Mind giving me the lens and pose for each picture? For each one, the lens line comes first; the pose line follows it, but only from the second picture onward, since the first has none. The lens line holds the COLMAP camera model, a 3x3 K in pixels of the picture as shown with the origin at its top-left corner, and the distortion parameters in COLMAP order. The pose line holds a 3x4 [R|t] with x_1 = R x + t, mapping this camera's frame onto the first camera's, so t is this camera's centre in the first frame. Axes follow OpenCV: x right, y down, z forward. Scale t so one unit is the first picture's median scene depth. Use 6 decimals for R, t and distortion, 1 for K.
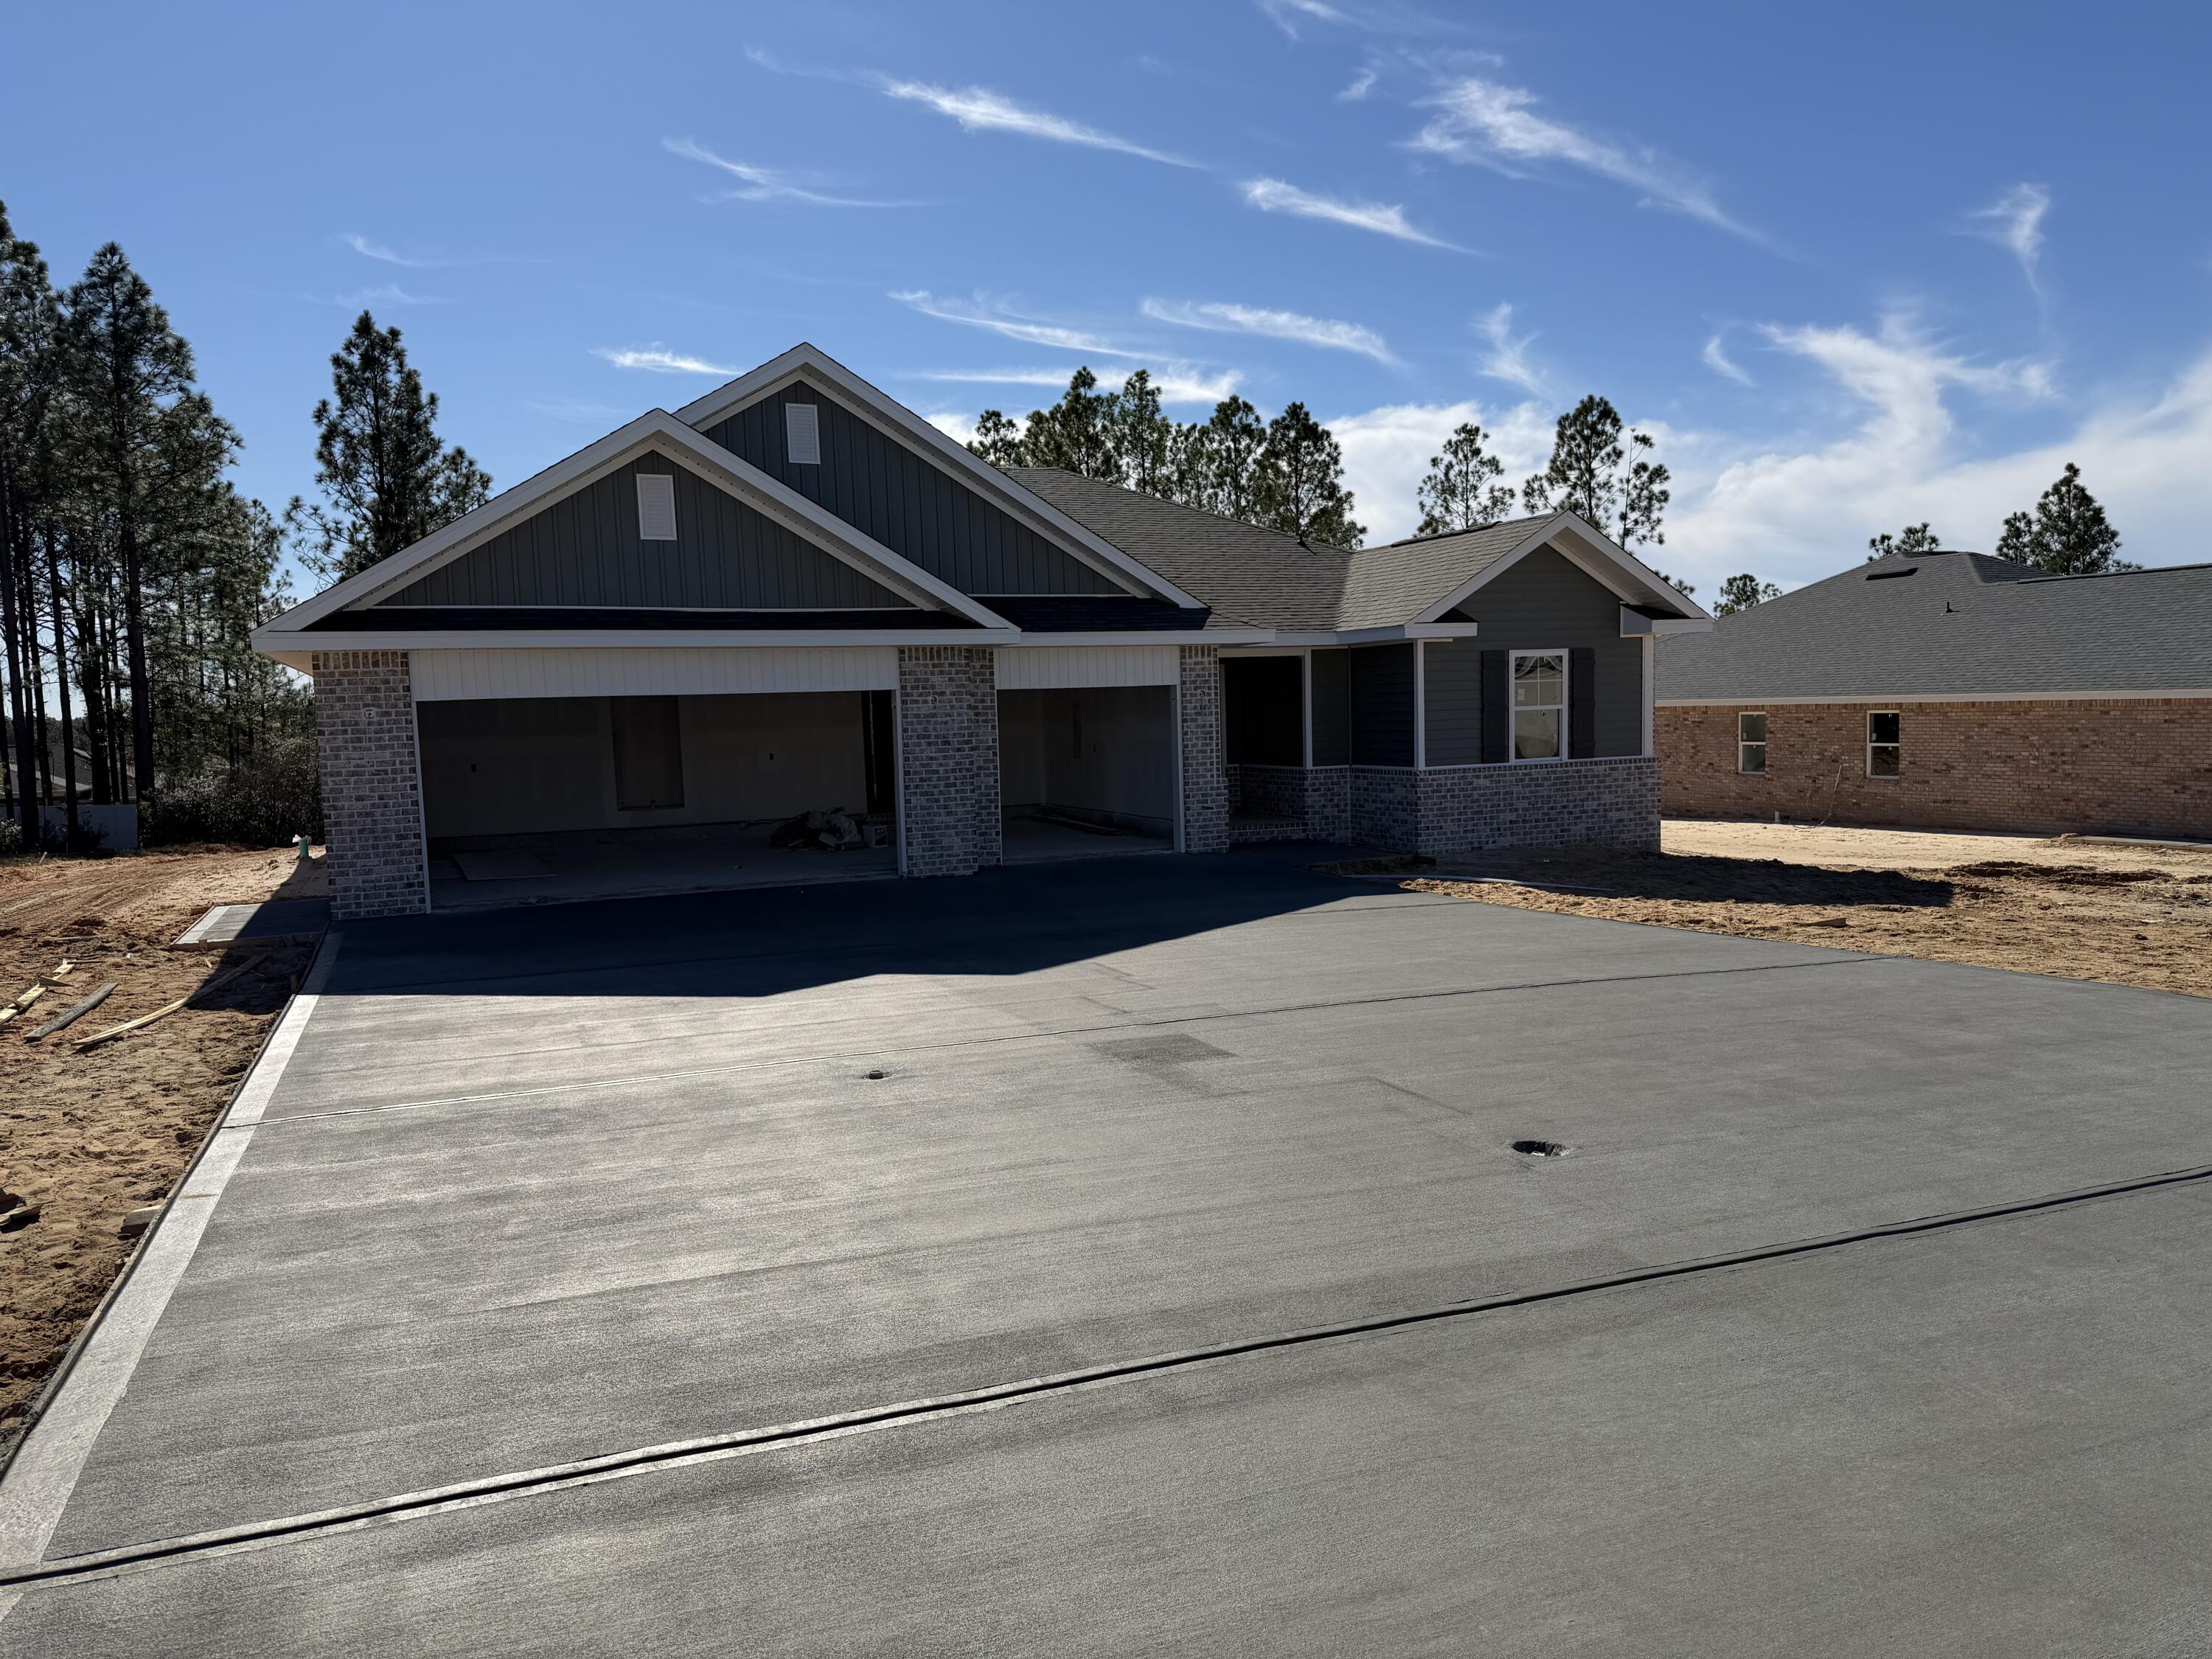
lens RADIAL K [[1522.1, 0, 1094.2], [0, 1522.1, 832.7], [0, 0, 1]] dist [0.056735, -0.065205]
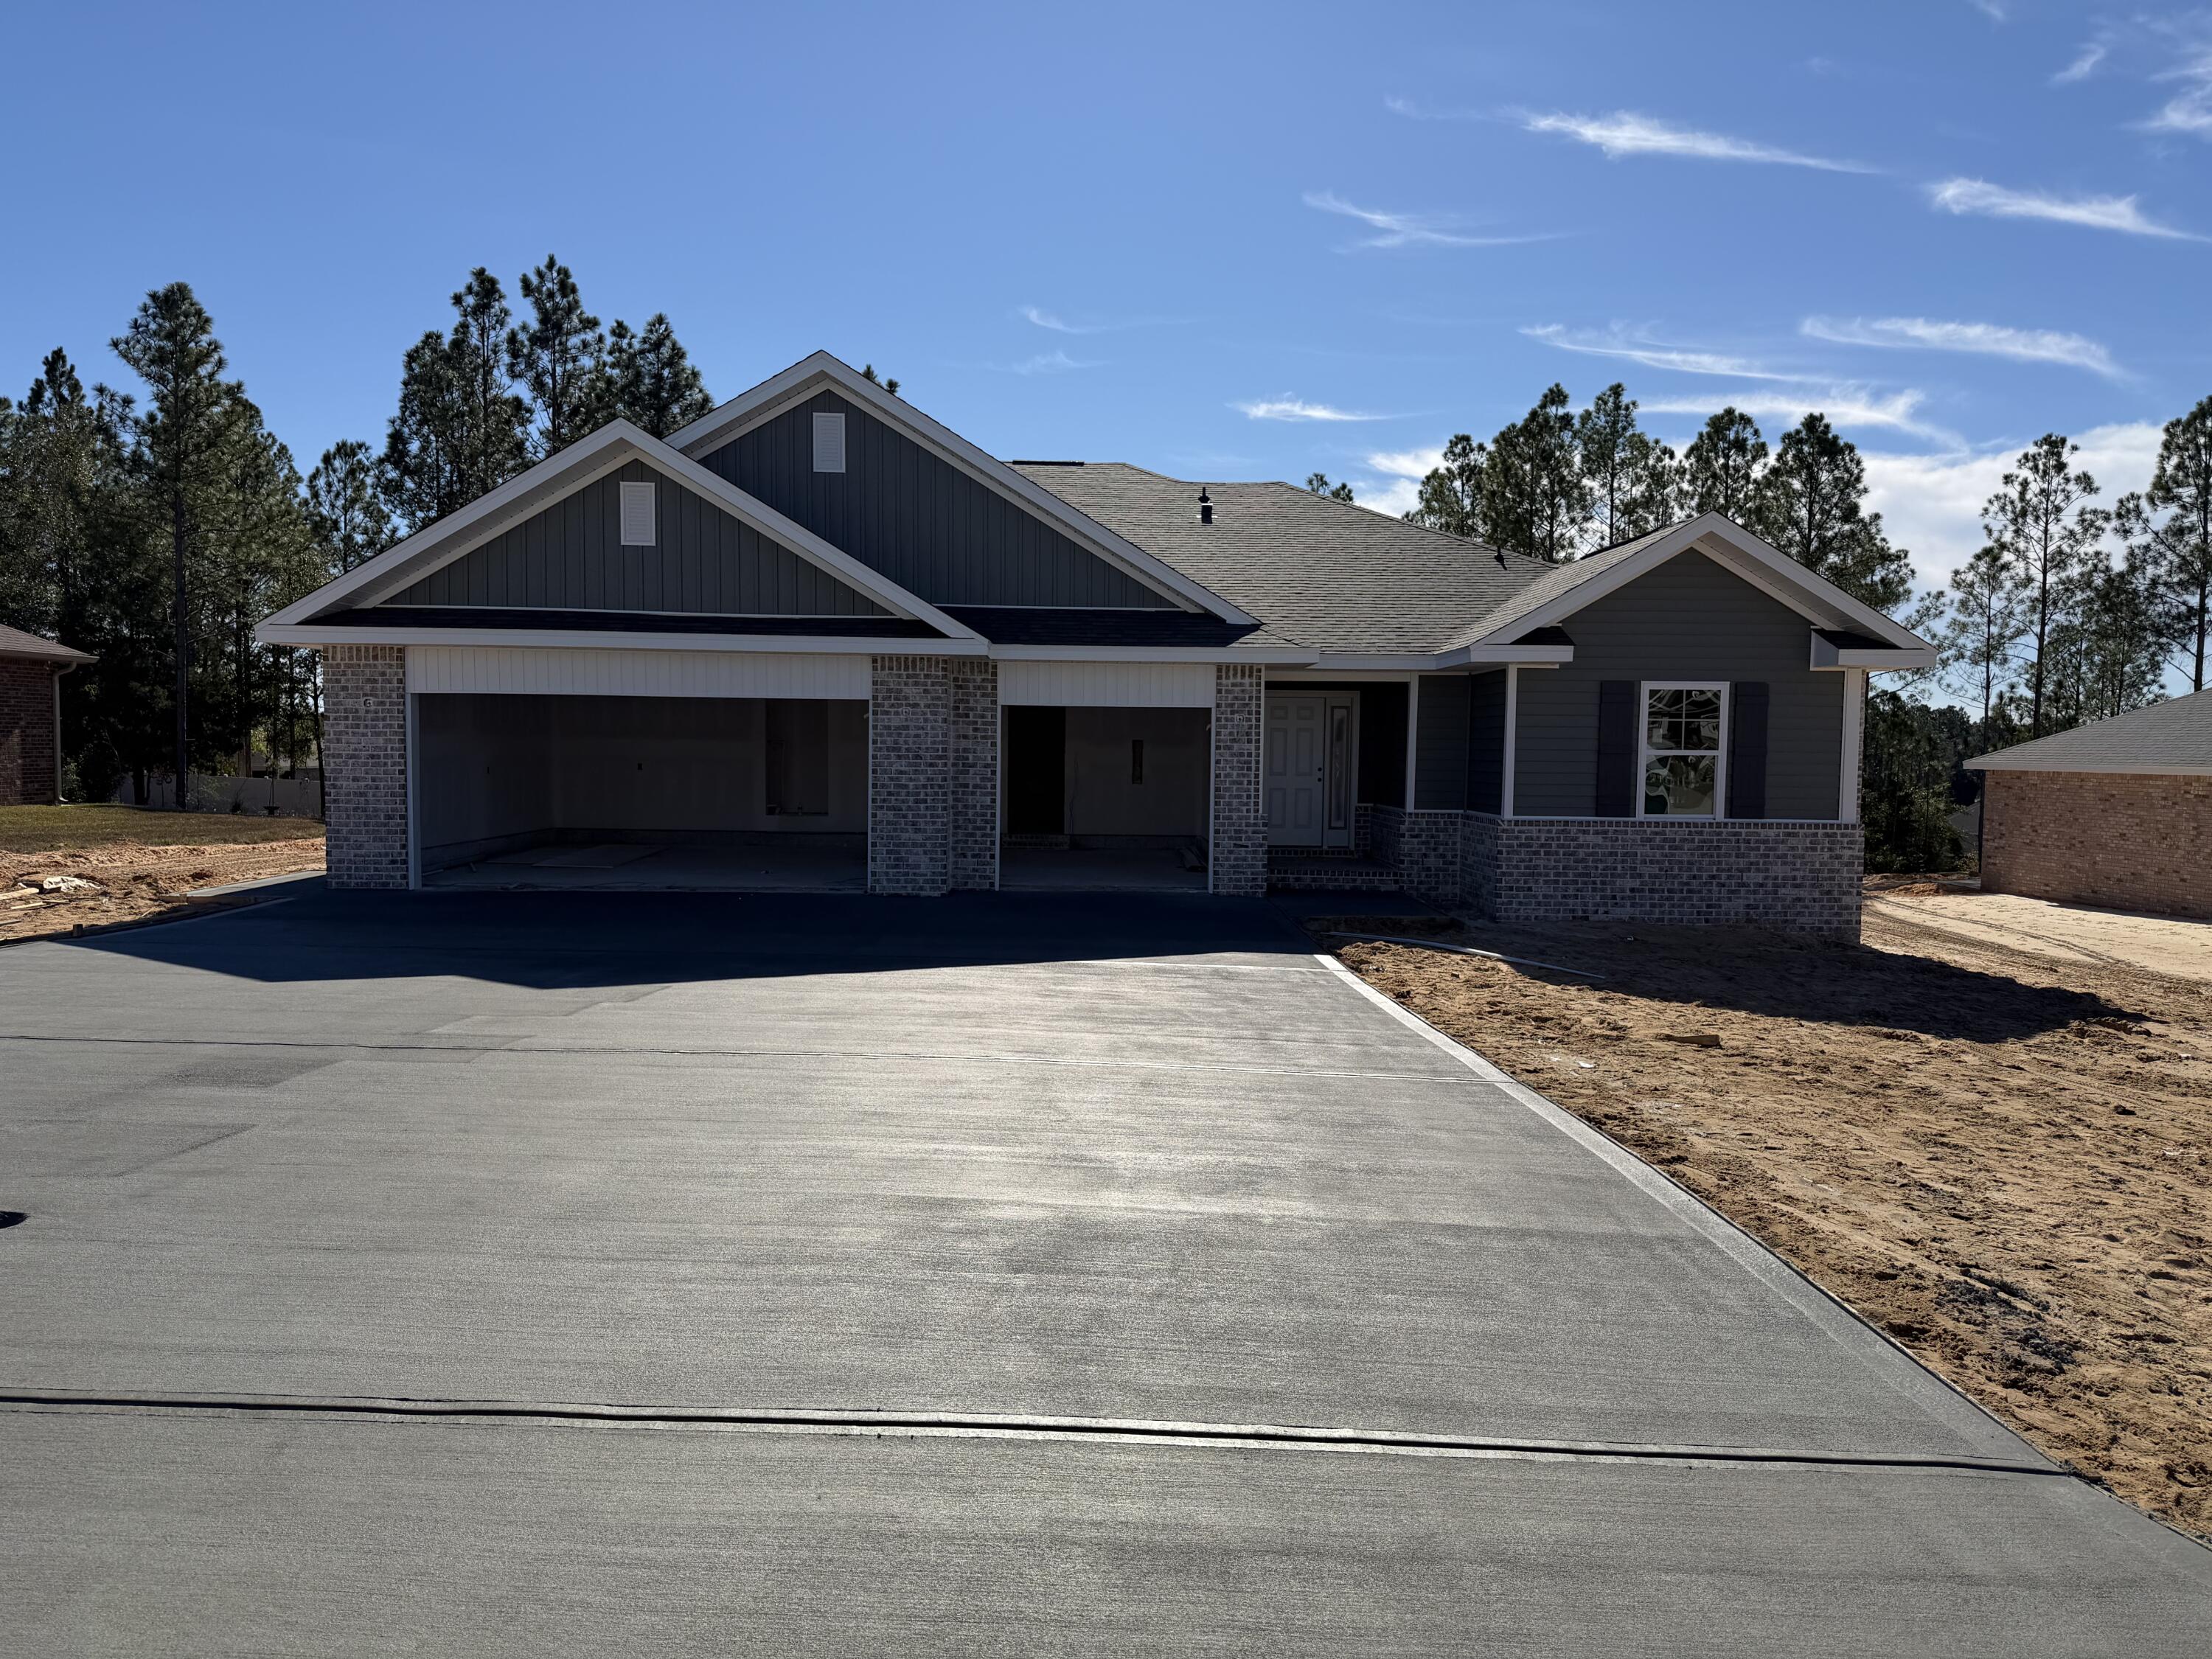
lens RADIAL K [[1522.1, 0, 1114.8], [0, 1522.1, 833.8], [0, 0, 1]] dist [0.056735, -0.065205]
pose [[0.928696, 0.063756, -0.365321, 0.130493], [-0.072663, 0.997300, -0.010670, -0.003367], [0.363655, 0.036454, 0.930820, 0.054252]]
